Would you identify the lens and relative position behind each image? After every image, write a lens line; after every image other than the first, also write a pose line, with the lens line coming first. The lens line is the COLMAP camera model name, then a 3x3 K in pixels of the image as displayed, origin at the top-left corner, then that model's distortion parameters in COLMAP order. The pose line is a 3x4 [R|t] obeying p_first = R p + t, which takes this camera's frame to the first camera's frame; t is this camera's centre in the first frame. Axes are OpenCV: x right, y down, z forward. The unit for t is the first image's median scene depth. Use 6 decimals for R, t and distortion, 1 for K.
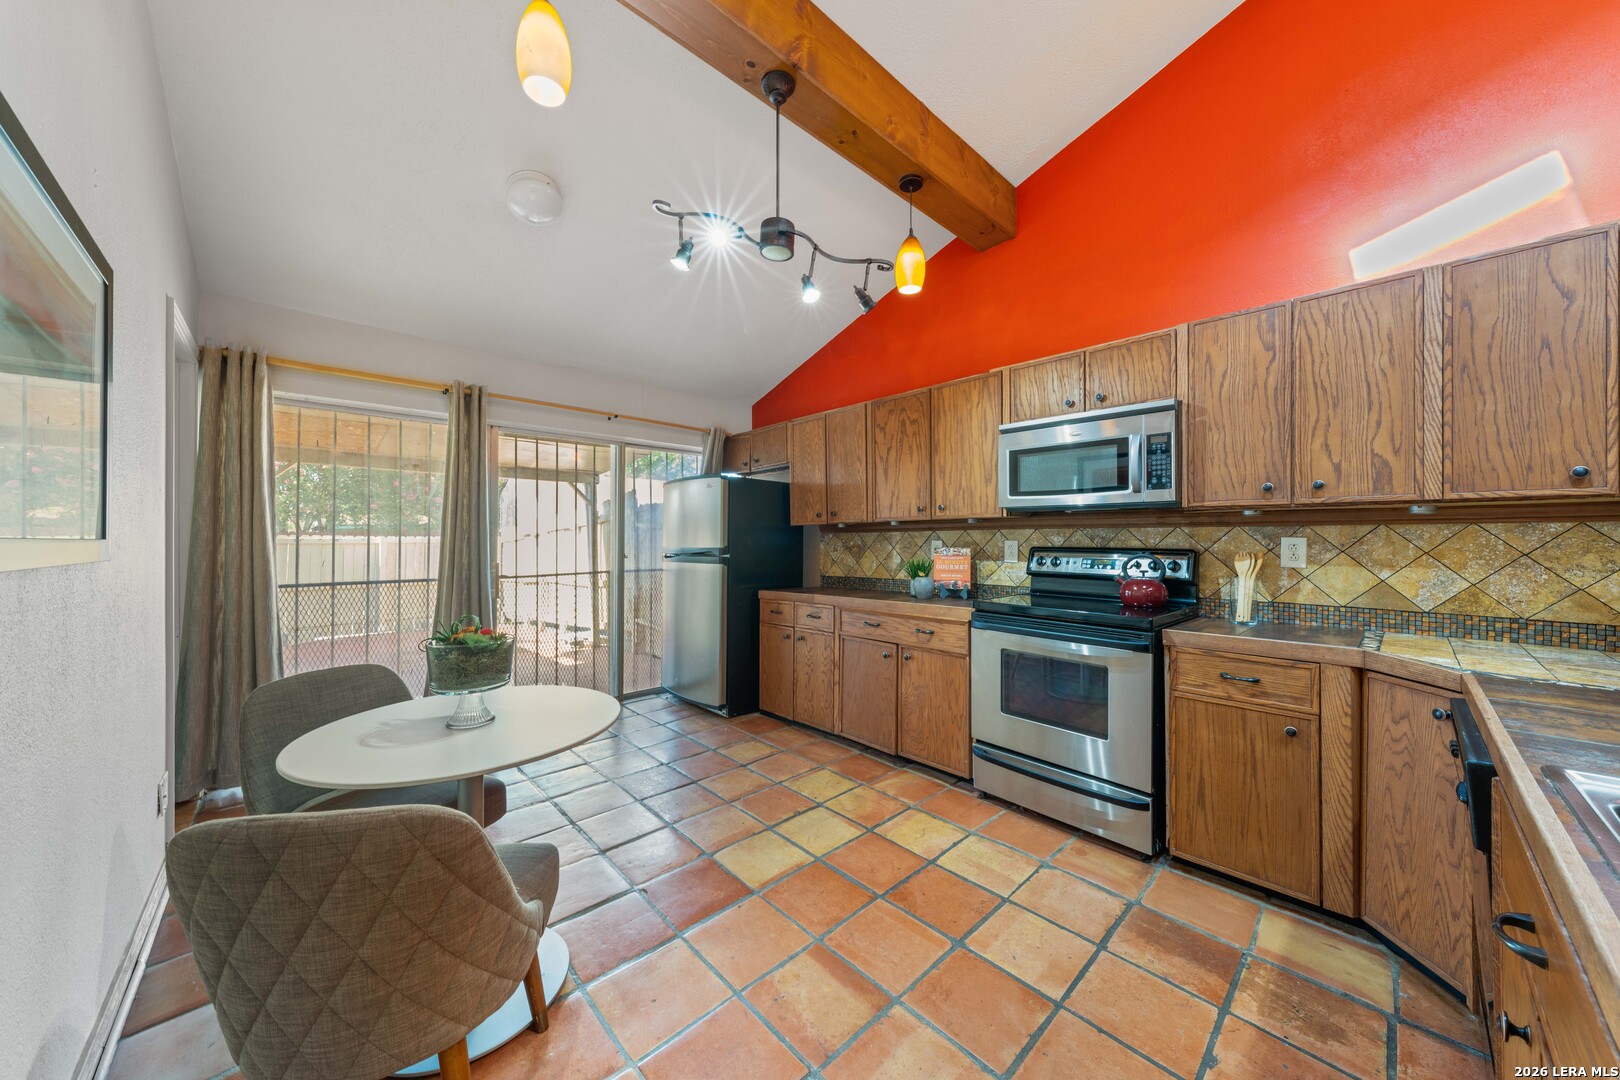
lens RADIAL K [[558.9, 0, 796.2], [0, 558.9, 534.9], [0, 0, 1]] dist [0.000654, -0.000758]
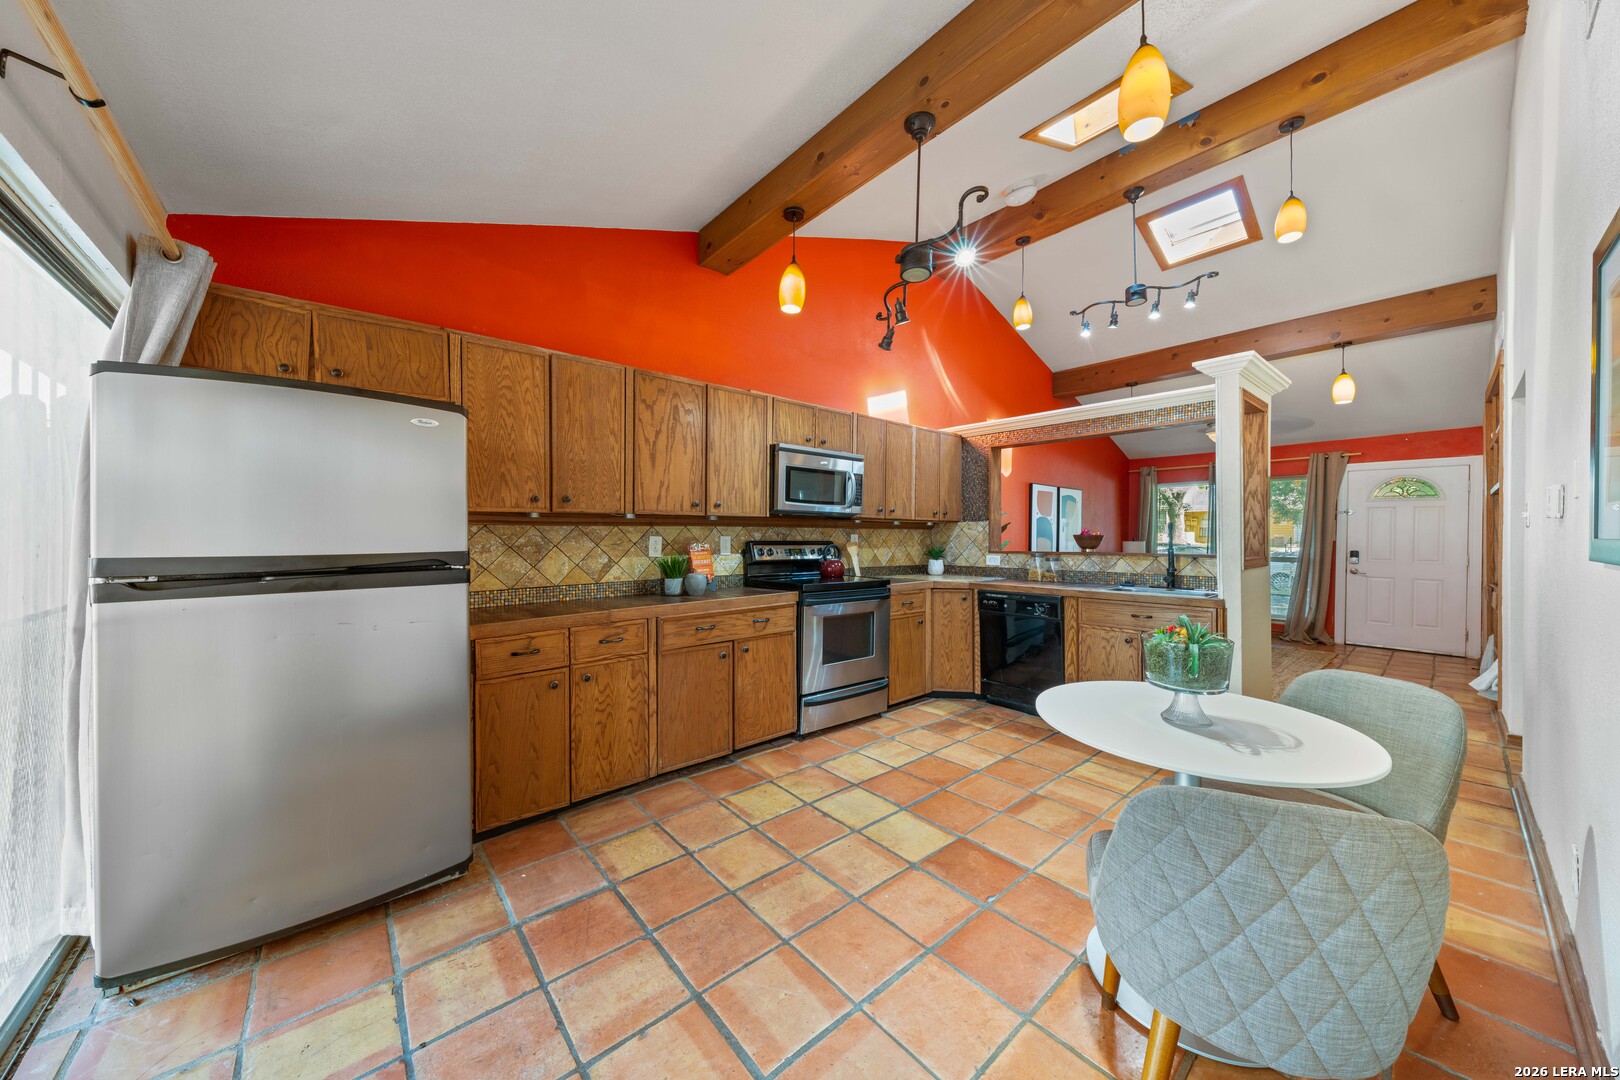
lens RADIAL K [[558.9, 0, 813.7], [0, 558.9, 535.7], [0, 0, 1]] dist [0.000654, -0.000758]
pose [[0.010238, -0.004734, 0.999936, -0.851020], [-0.013369, 0.999899, 0.004871, 0.001302], [-0.999858, -0.013418, 0.010173, 0.888070]]
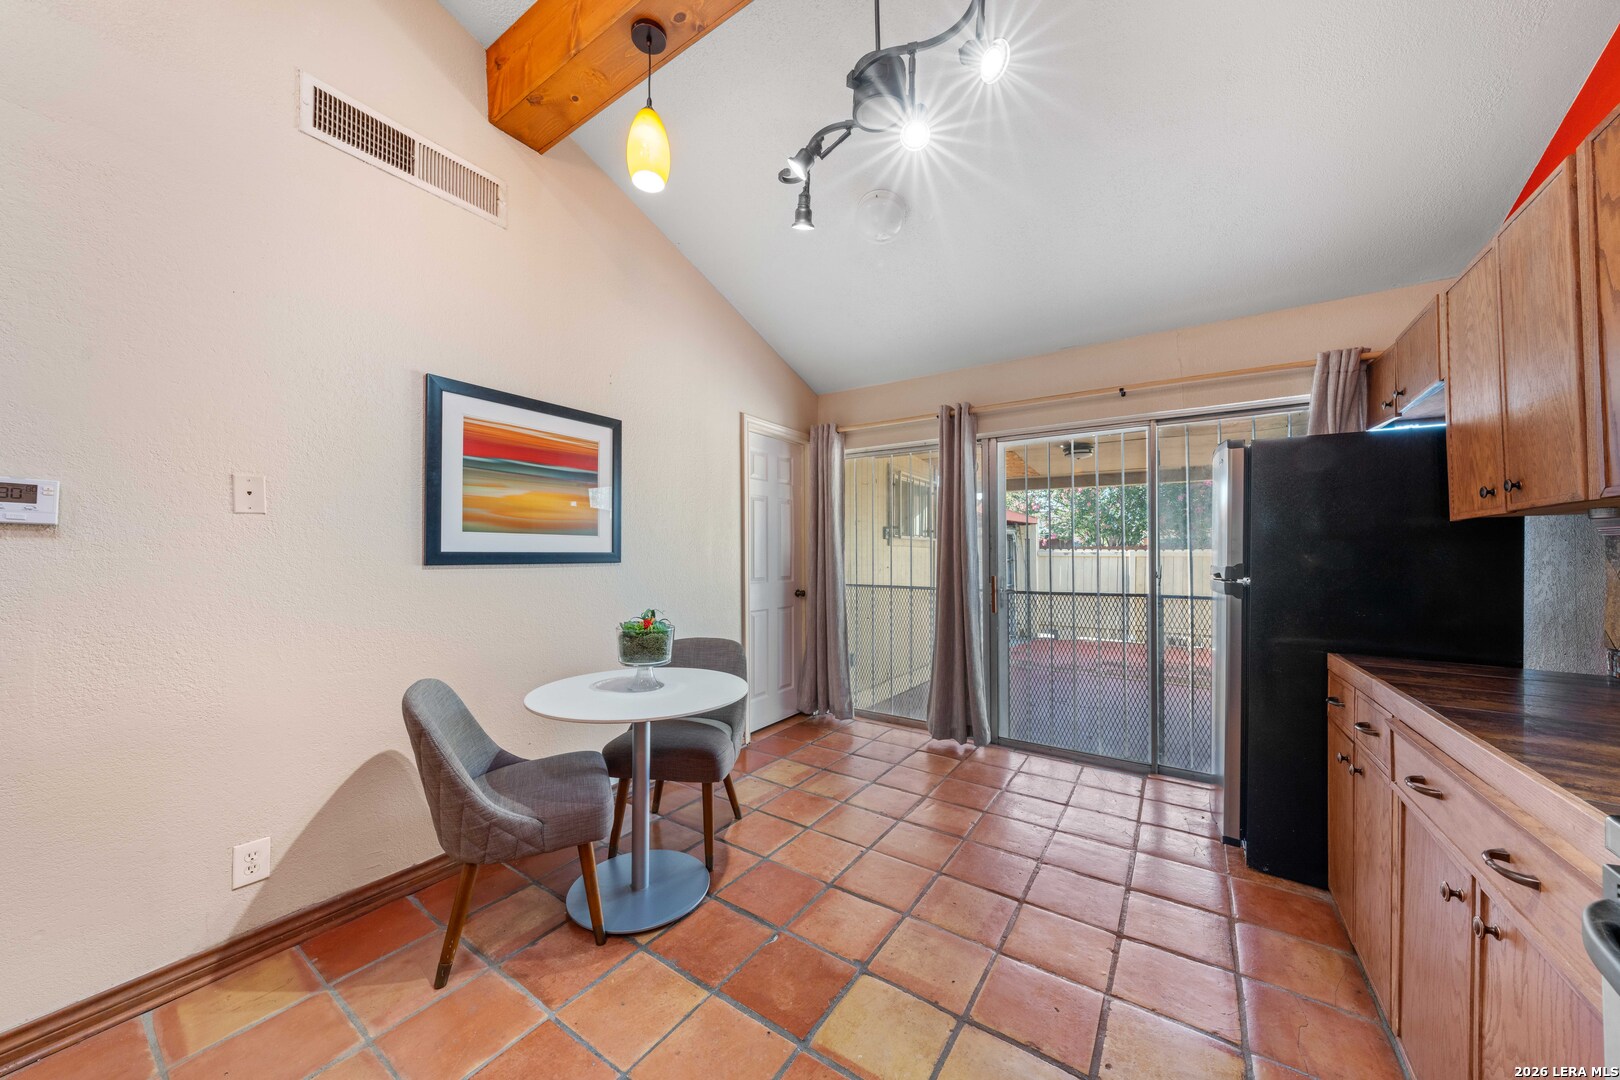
lens RADIAL K [[558.9, 0, 802.7], [0, 558.9, 544.0], [0, 0, 1]] dist [0.000654, -0.000758]
pose [[0.233810, -0.016041, -0.972150, 0.433065], [0.010063, 0.999850, -0.014078, 0.003316], [0.972230, -0.006491, 0.233937, 0.567346]]
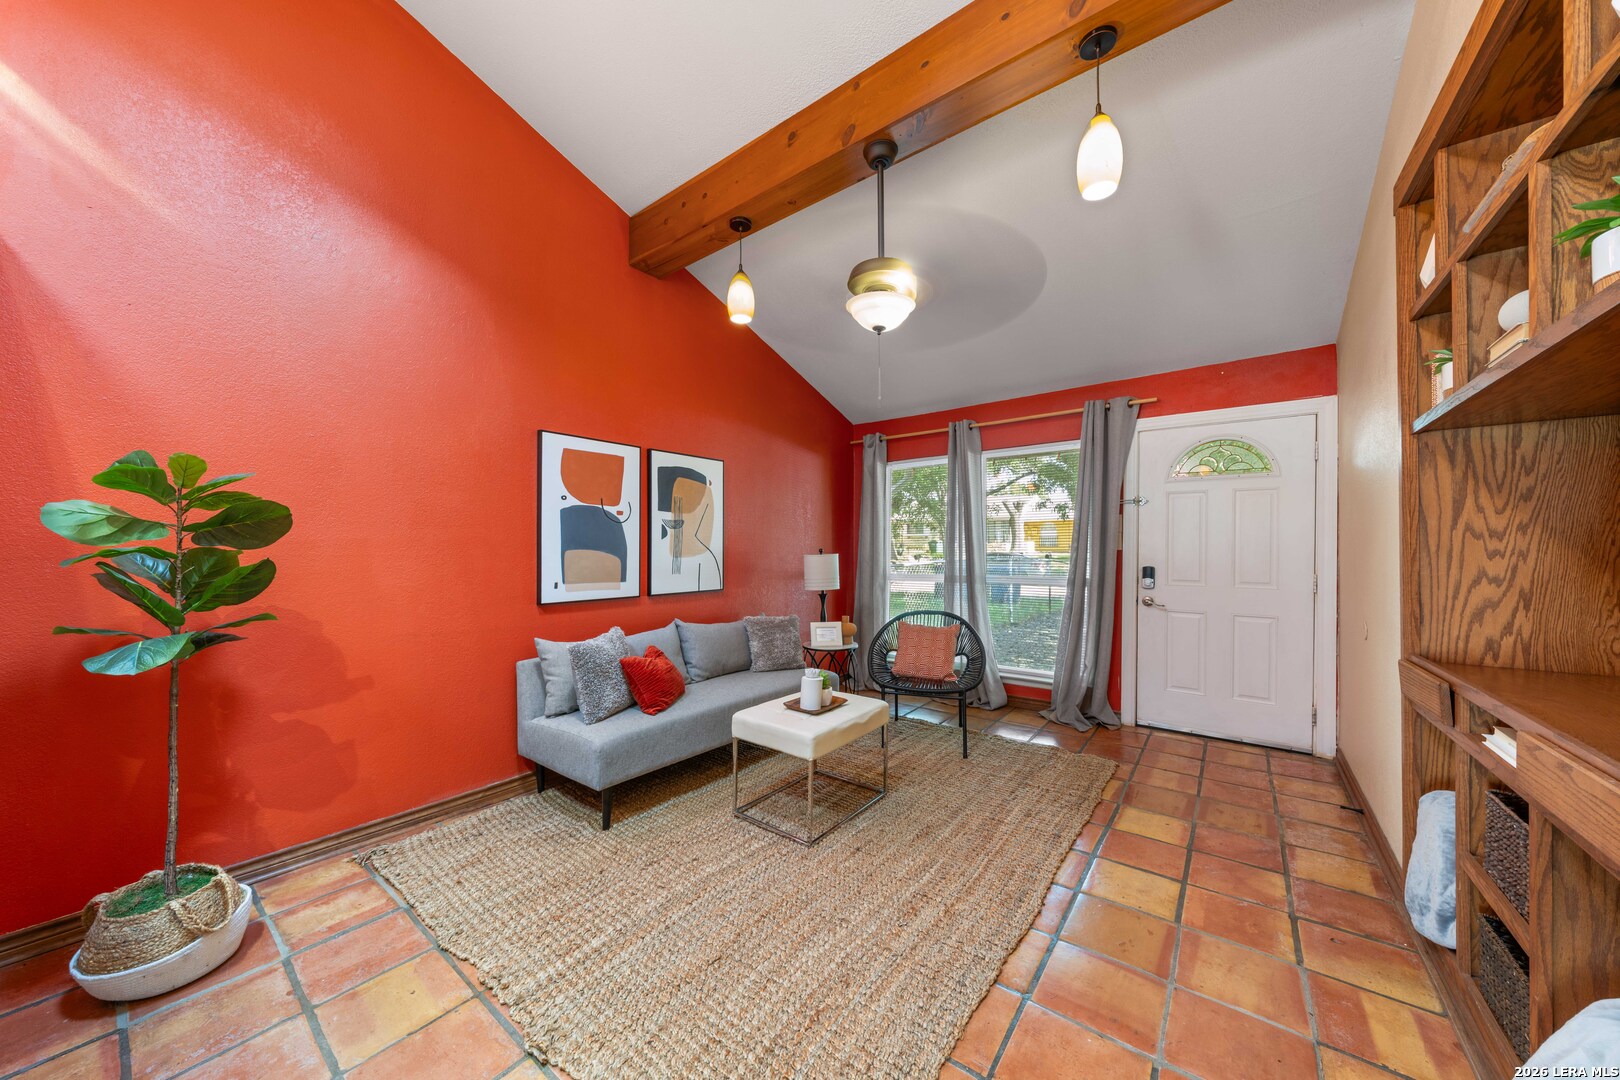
lens RADIAL K [[558.9, 0, 815.5], [0, 558.9, 547.9], [0, 0, 1]] dist [0.000654, -0.000758]
pose [[-0.192774, -0.004449, 0.981233, 0.293971], [-0.006316, 0.999975, 0.003293, -0.000026], [-0.981223, -0.005562, -0.192797, -0.256711]]
